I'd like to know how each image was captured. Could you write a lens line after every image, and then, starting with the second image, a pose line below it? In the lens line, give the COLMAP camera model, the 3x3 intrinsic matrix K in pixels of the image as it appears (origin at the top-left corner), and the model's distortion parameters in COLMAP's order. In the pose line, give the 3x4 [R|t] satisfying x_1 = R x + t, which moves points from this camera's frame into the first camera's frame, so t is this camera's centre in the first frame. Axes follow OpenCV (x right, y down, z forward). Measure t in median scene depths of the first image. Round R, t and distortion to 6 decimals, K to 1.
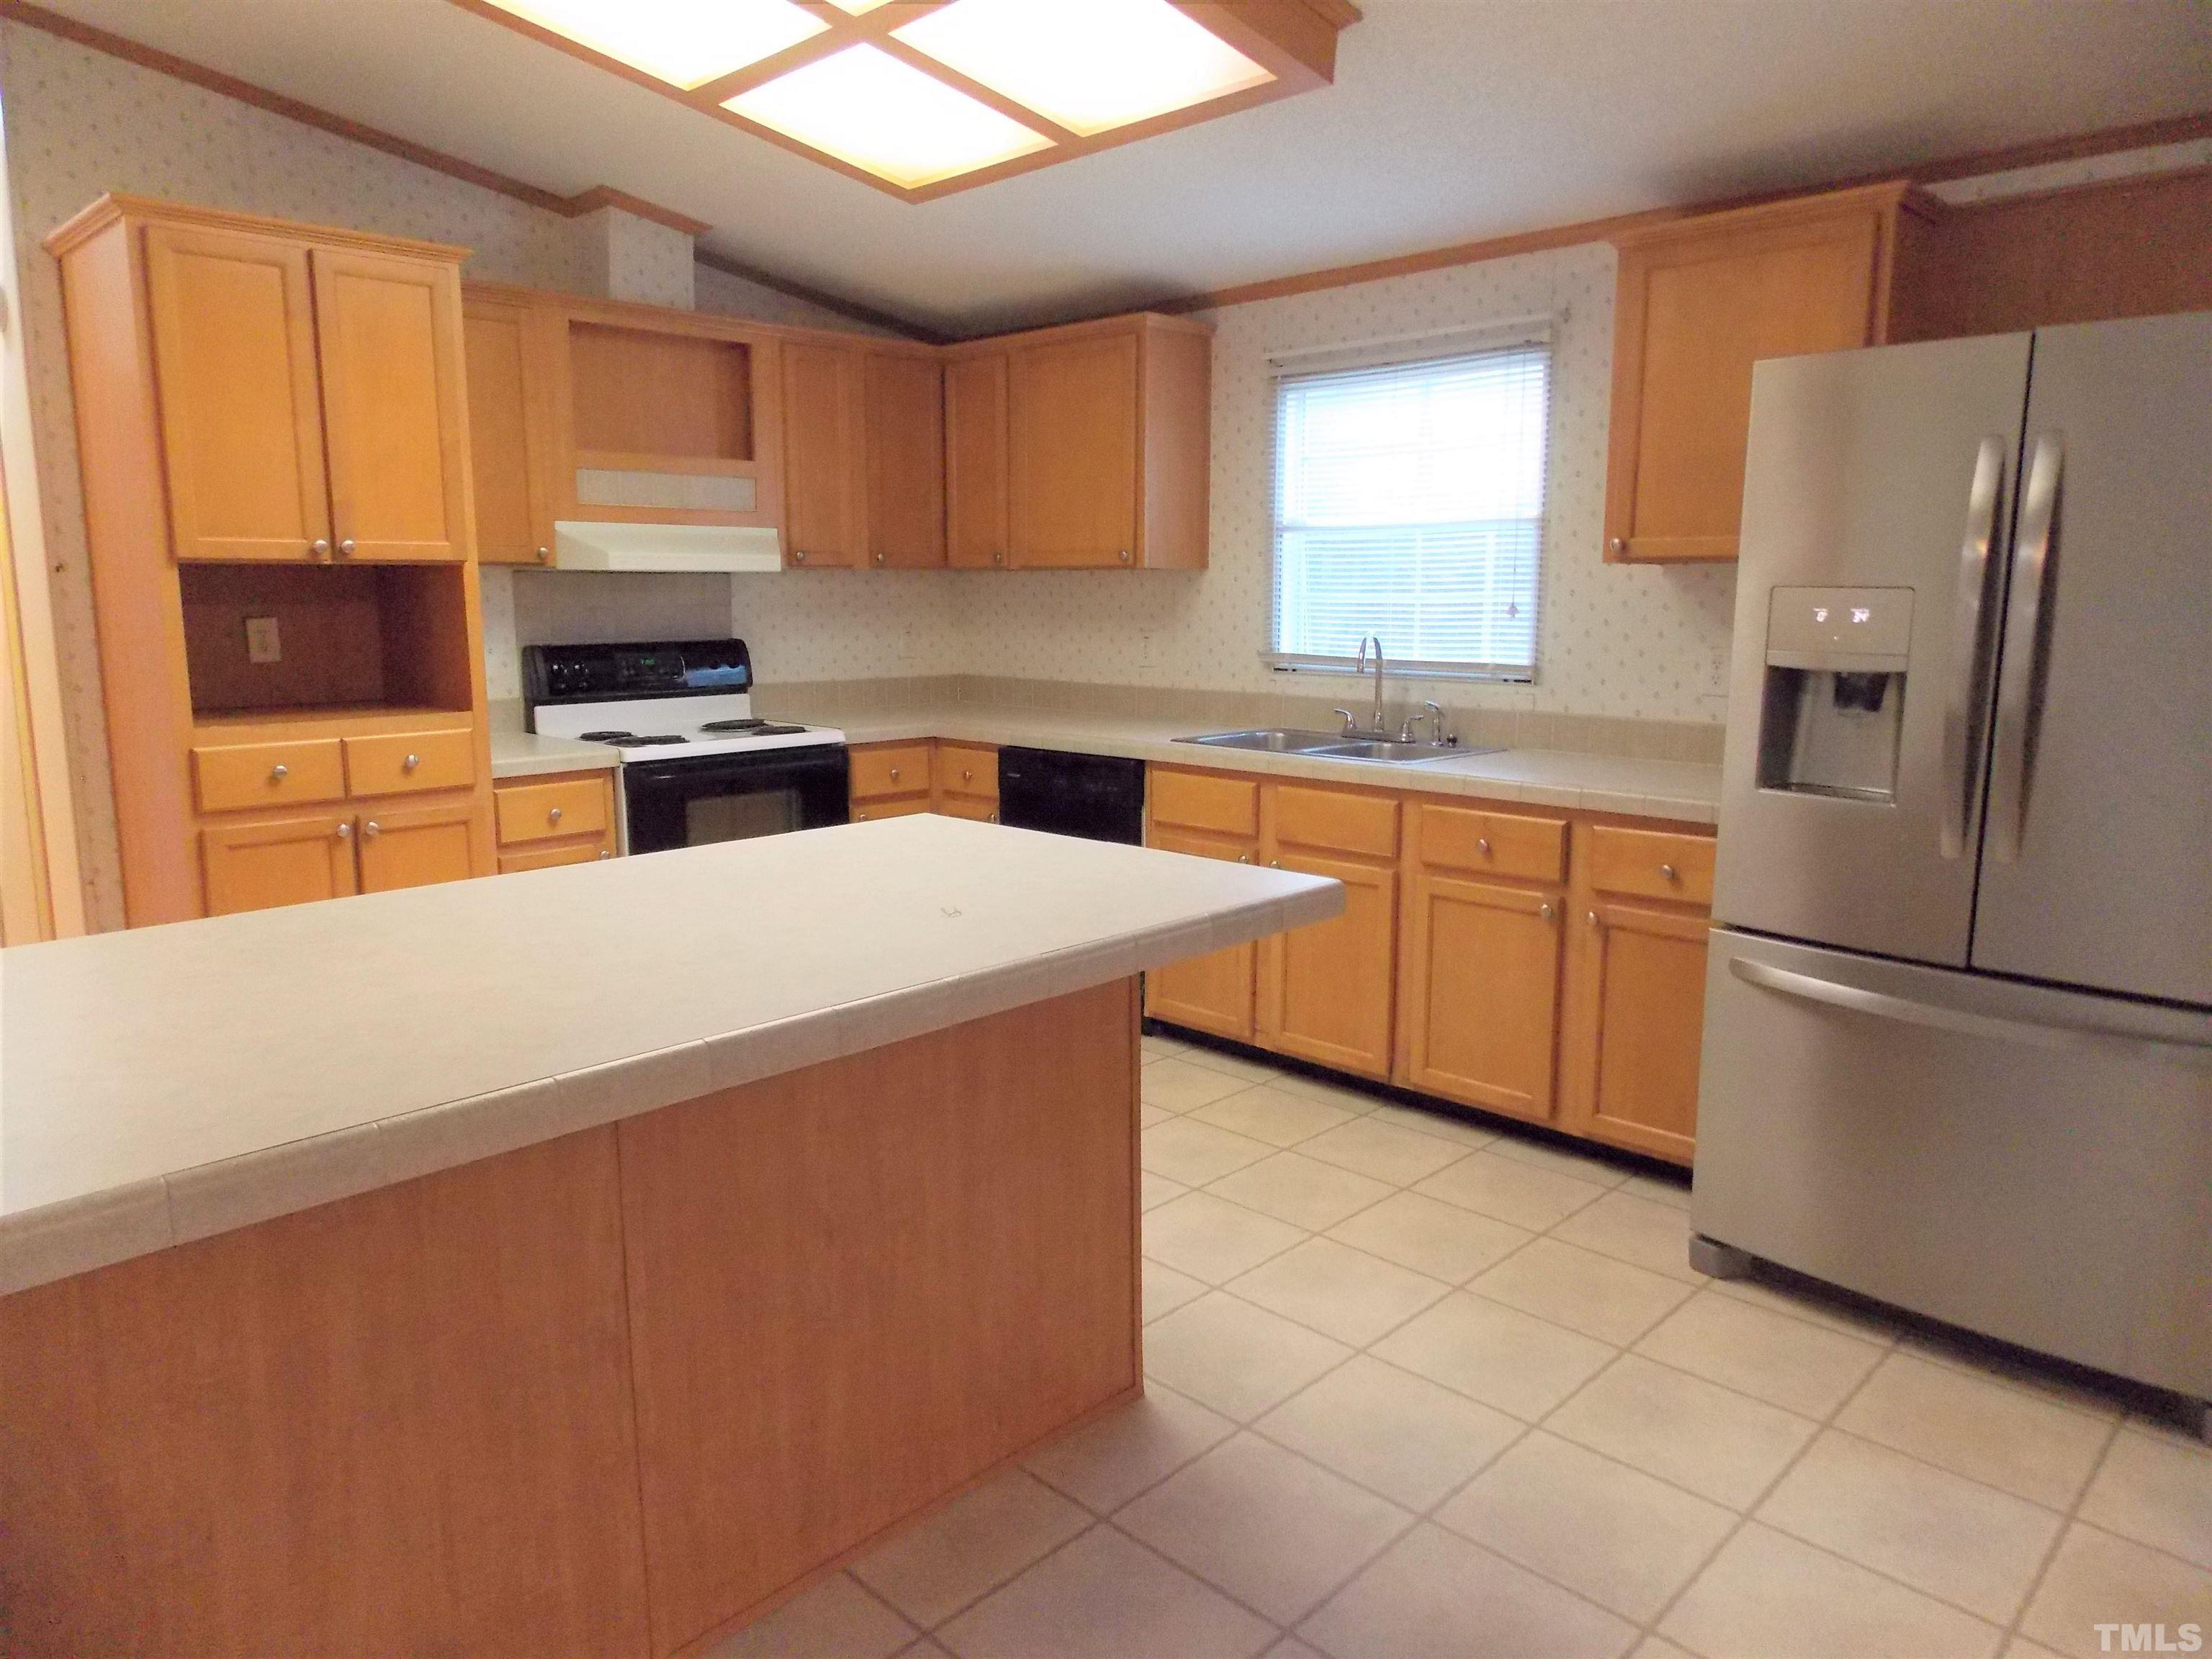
lens RADIAL K [[1470.2, 0, 1121.6], [0, 1470.2, 836.4], [0, 0, 1]] dist [0.005540, -0.002541]
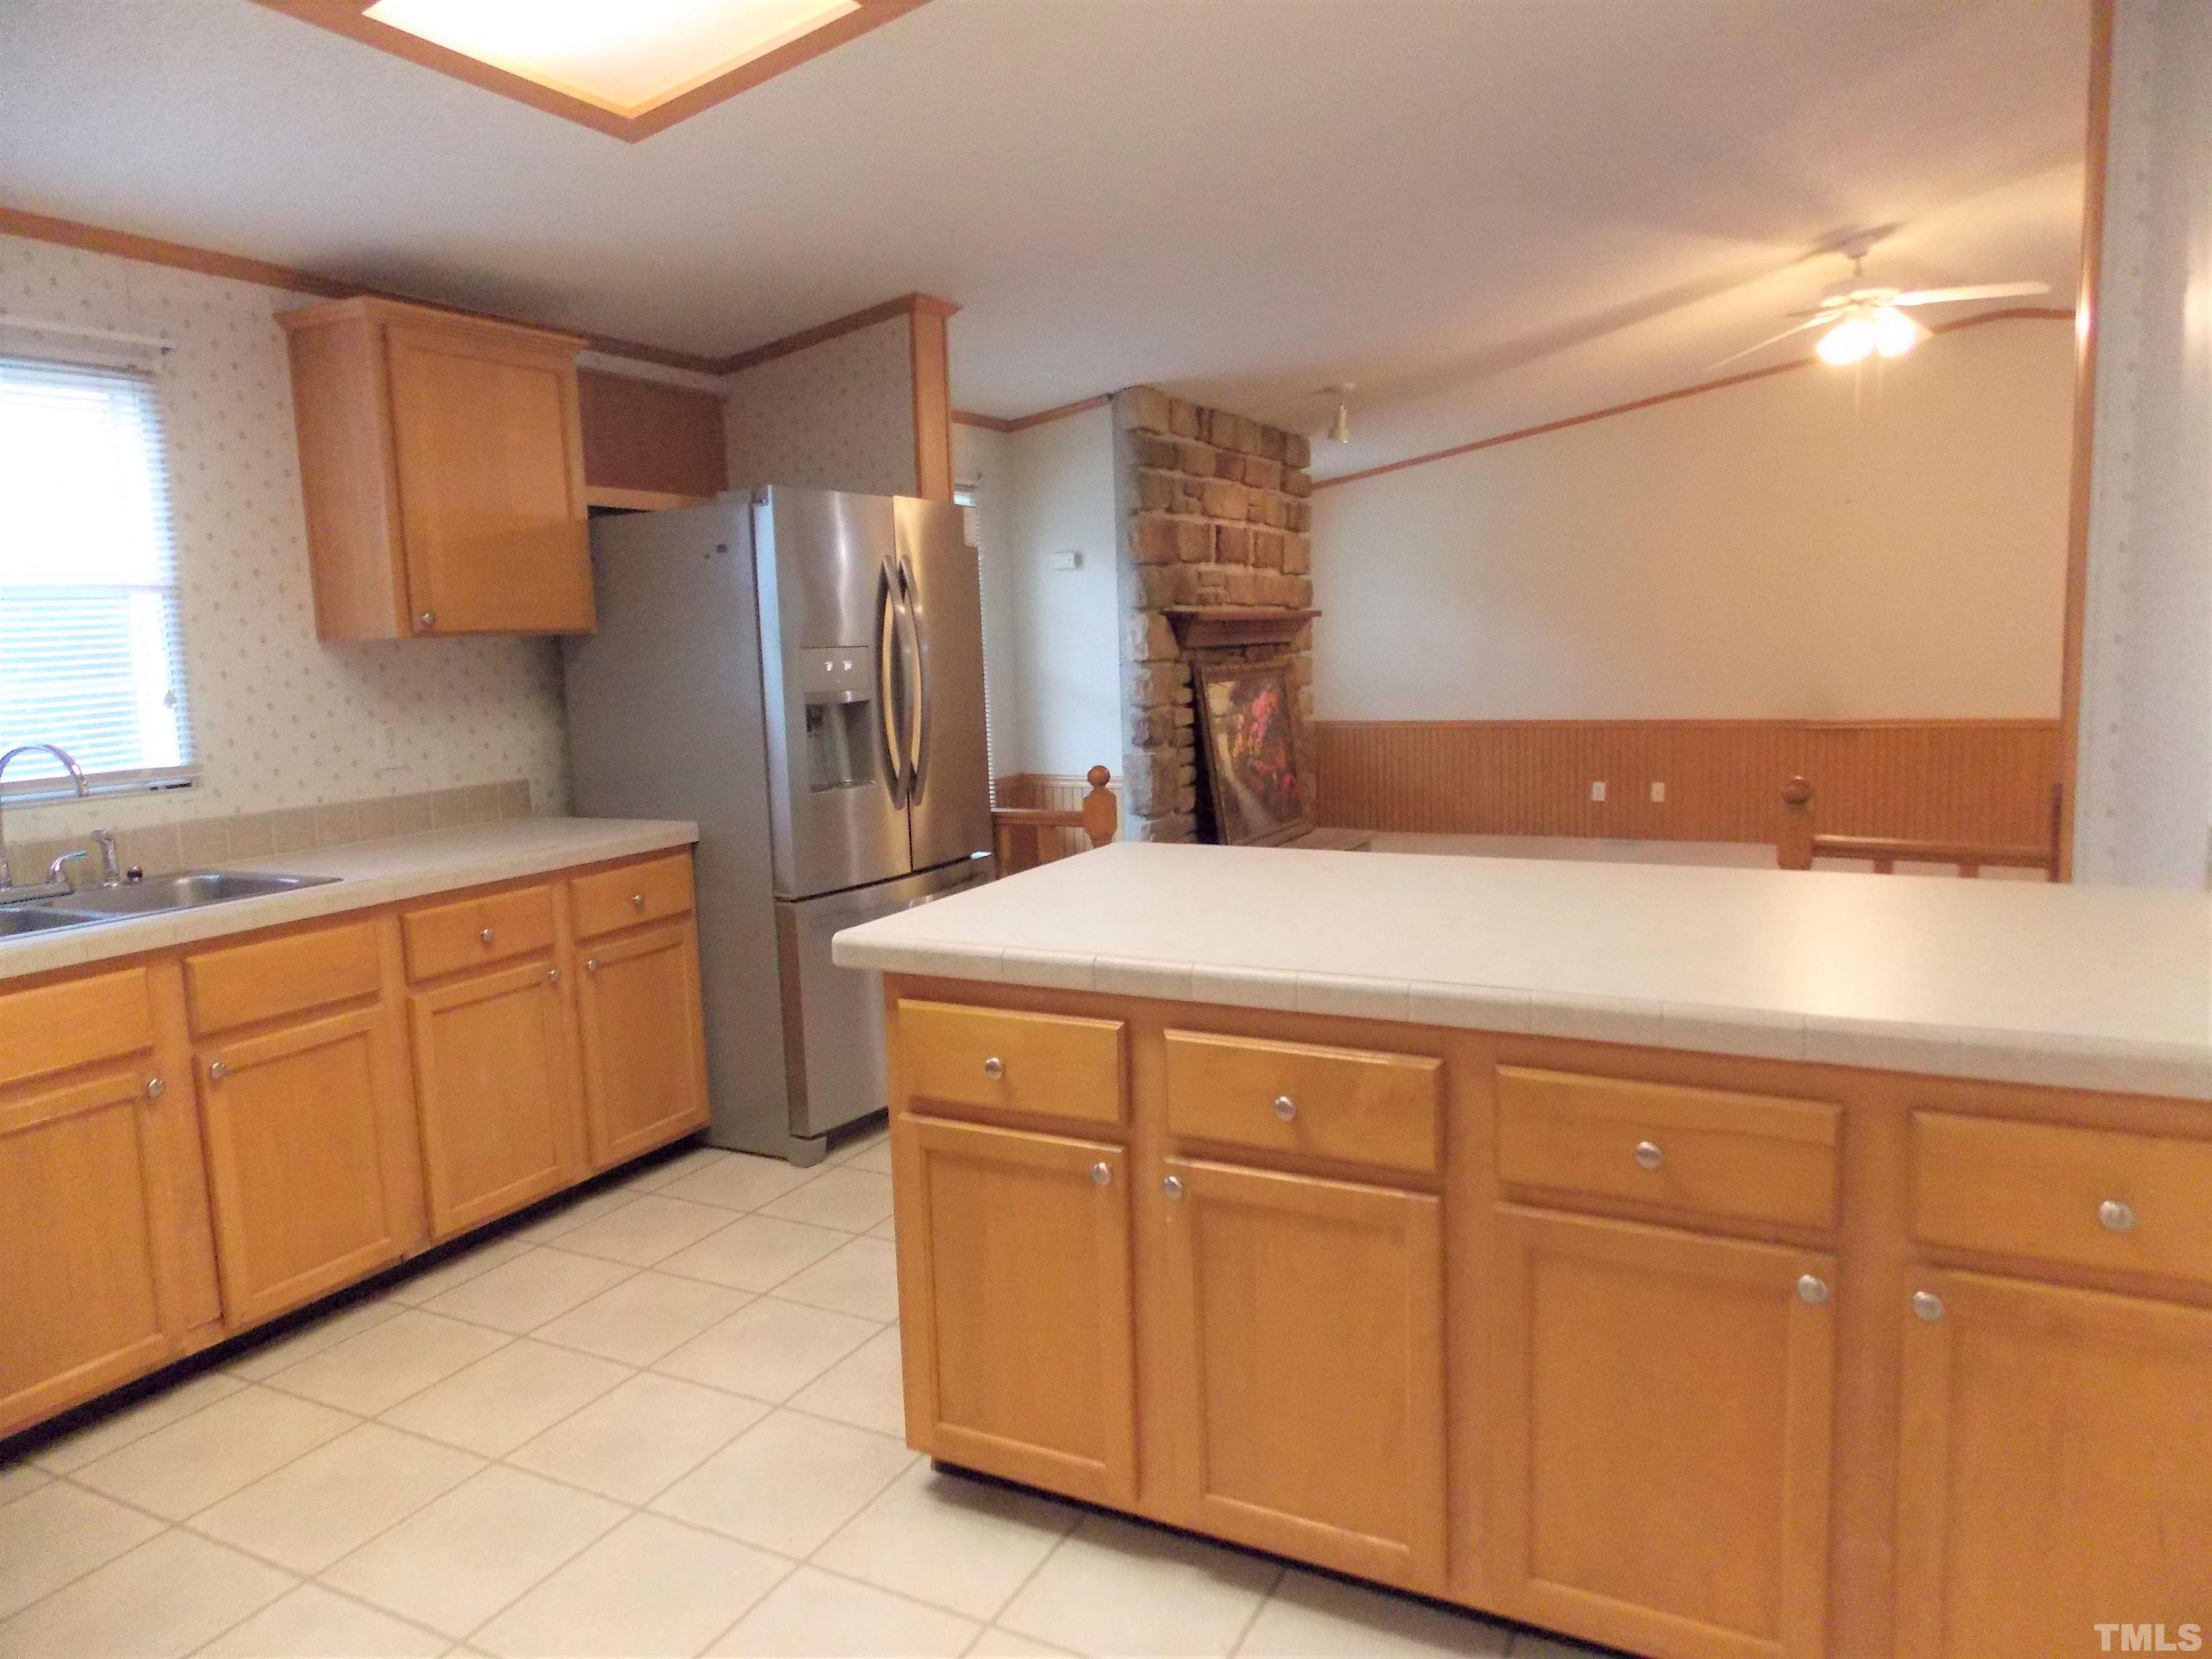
lens RADIAL K [[1470.2, 0, 1127.7], [0, 1470.2, 841.2], [0, 0, 1]] dist [0.005540, -0.002541]
pose [[-0.308230, -0.122277, 0.943421, -0.625504], [0.192624, 0.963140, 0.187767, -0.122476], [-0.931606, 0.239601, -0.273315, 0.712837]]
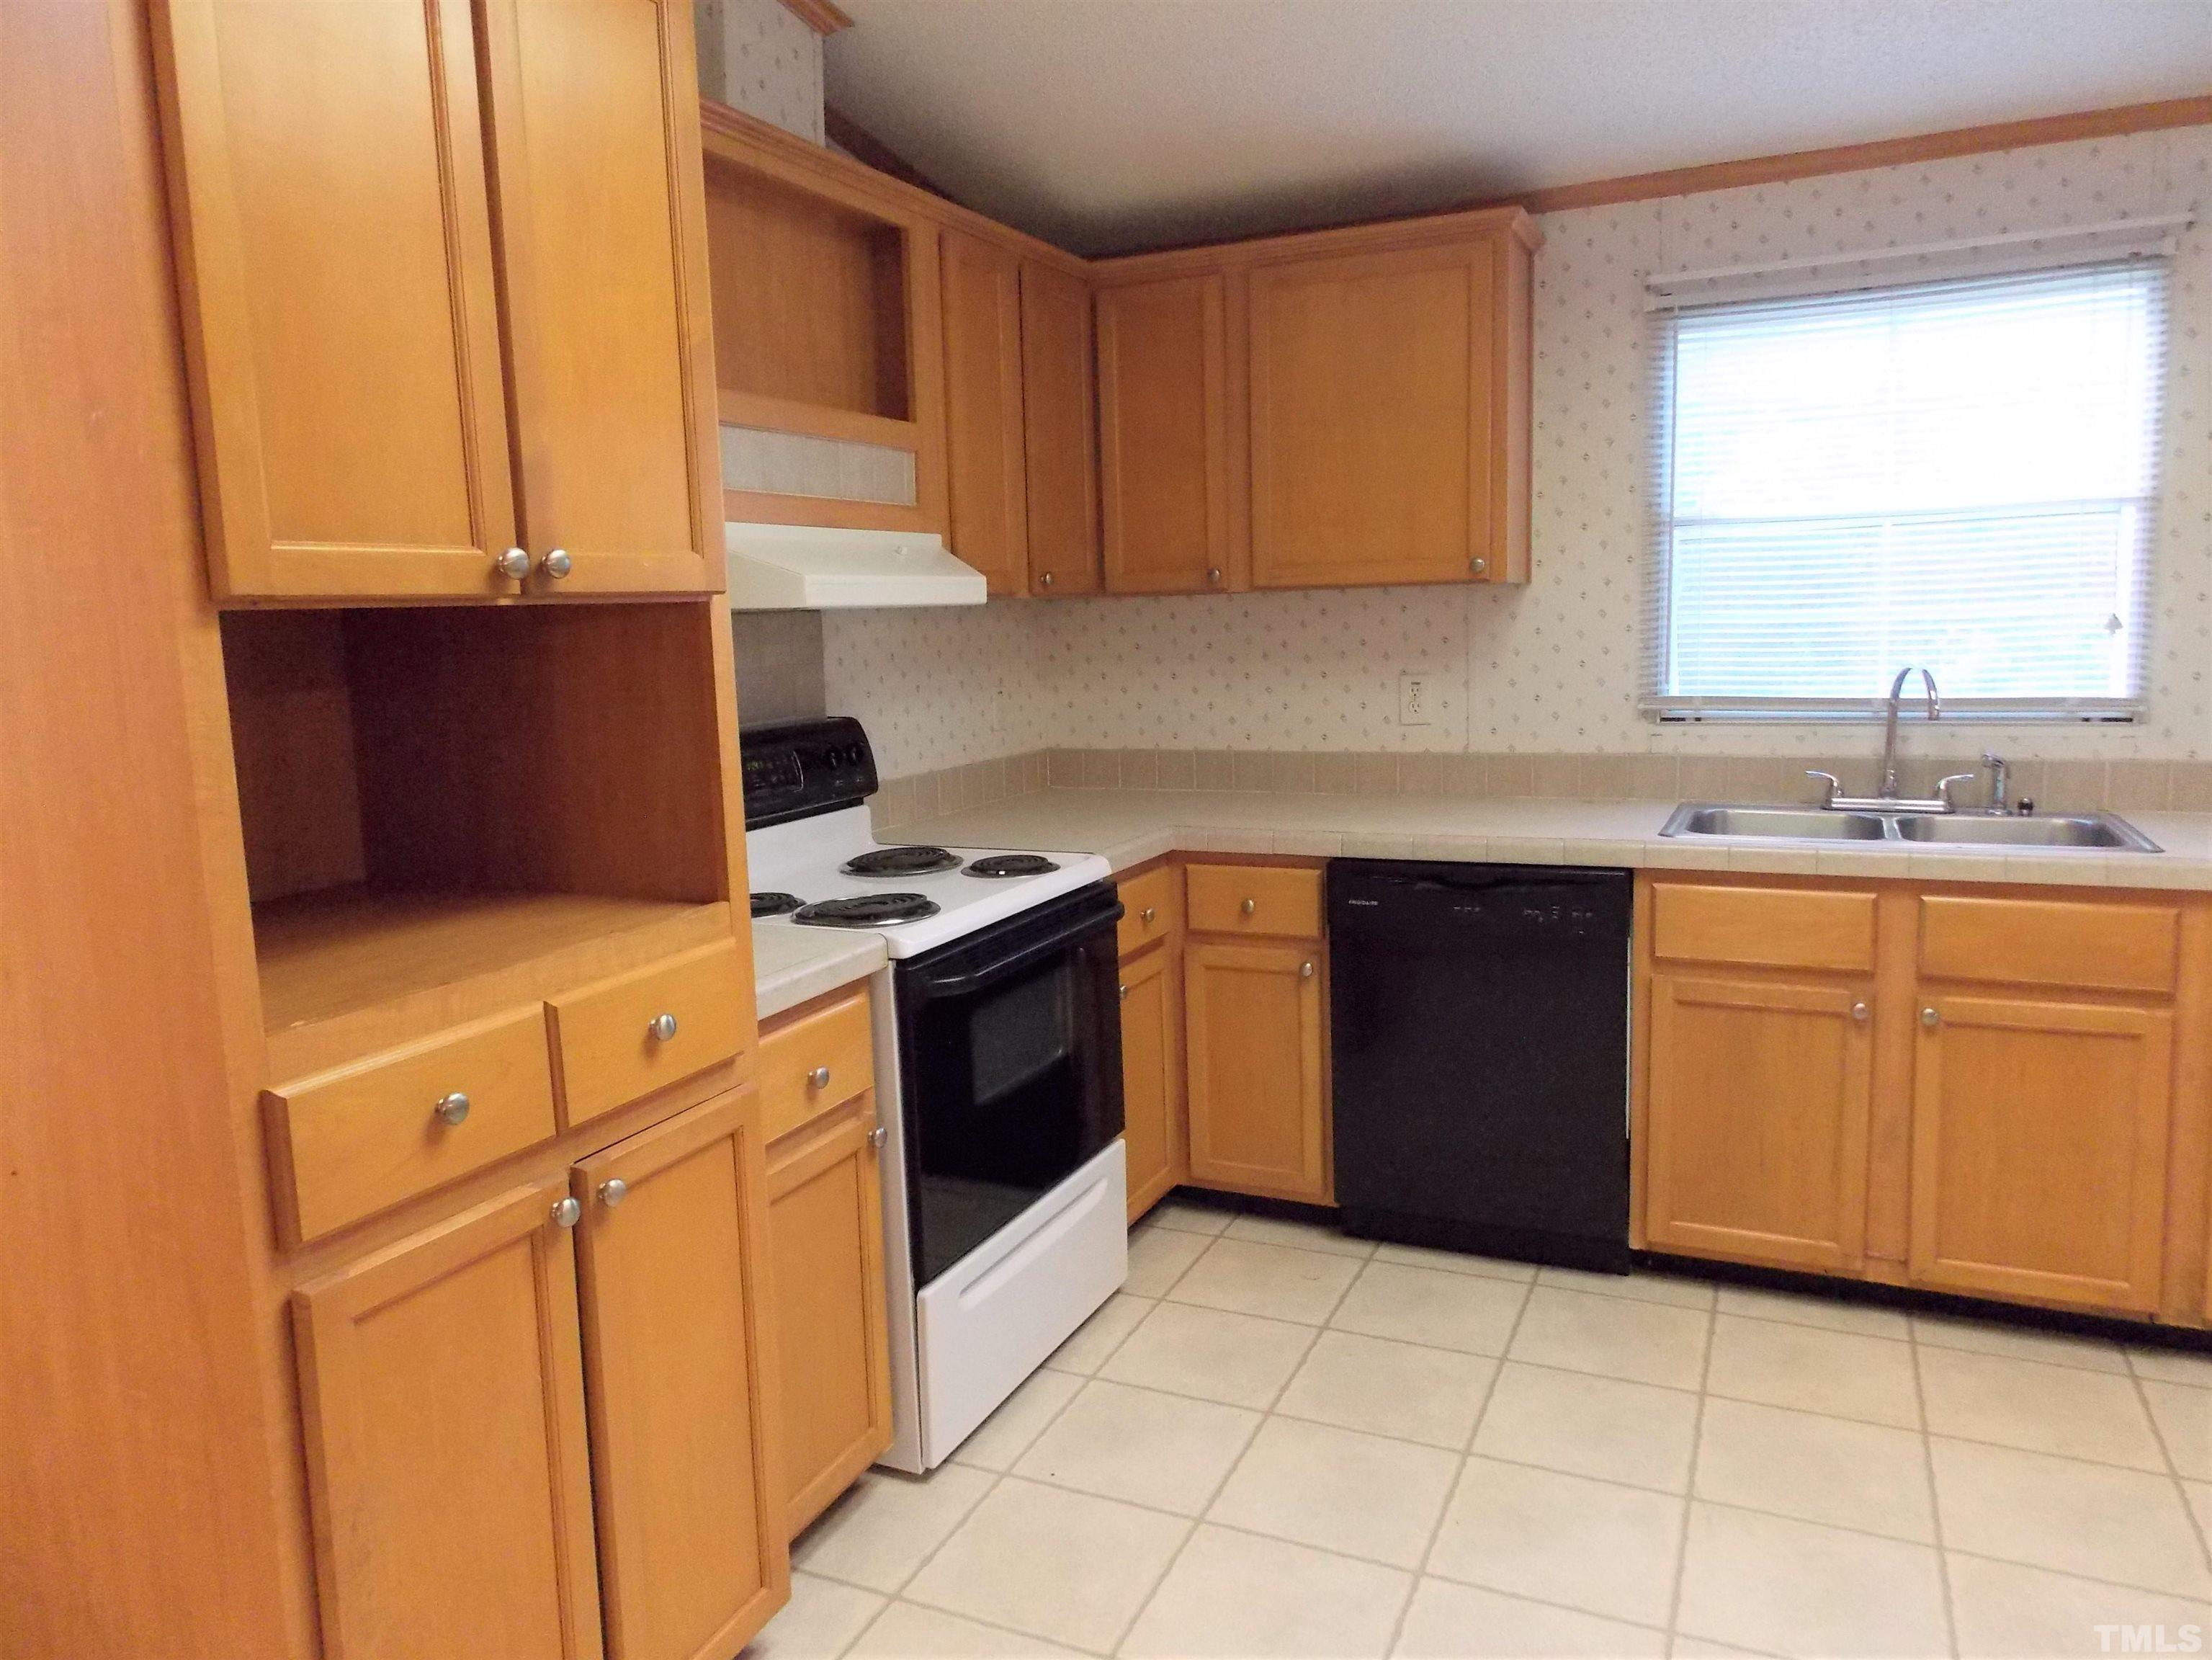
lens RADIAL K [[1470.4, 0, 1023.6], [0, 1470.4, 825.5], [0, 0, 1]] dist [0.005540, -0.002541]
pose [[0.941406, -0.077960, 0.328142, -0.461620], [0.087180, 0.996102, -0.013456, -0.086505], [-0.325813, 0.041275, 0.944533, 0.464324]]
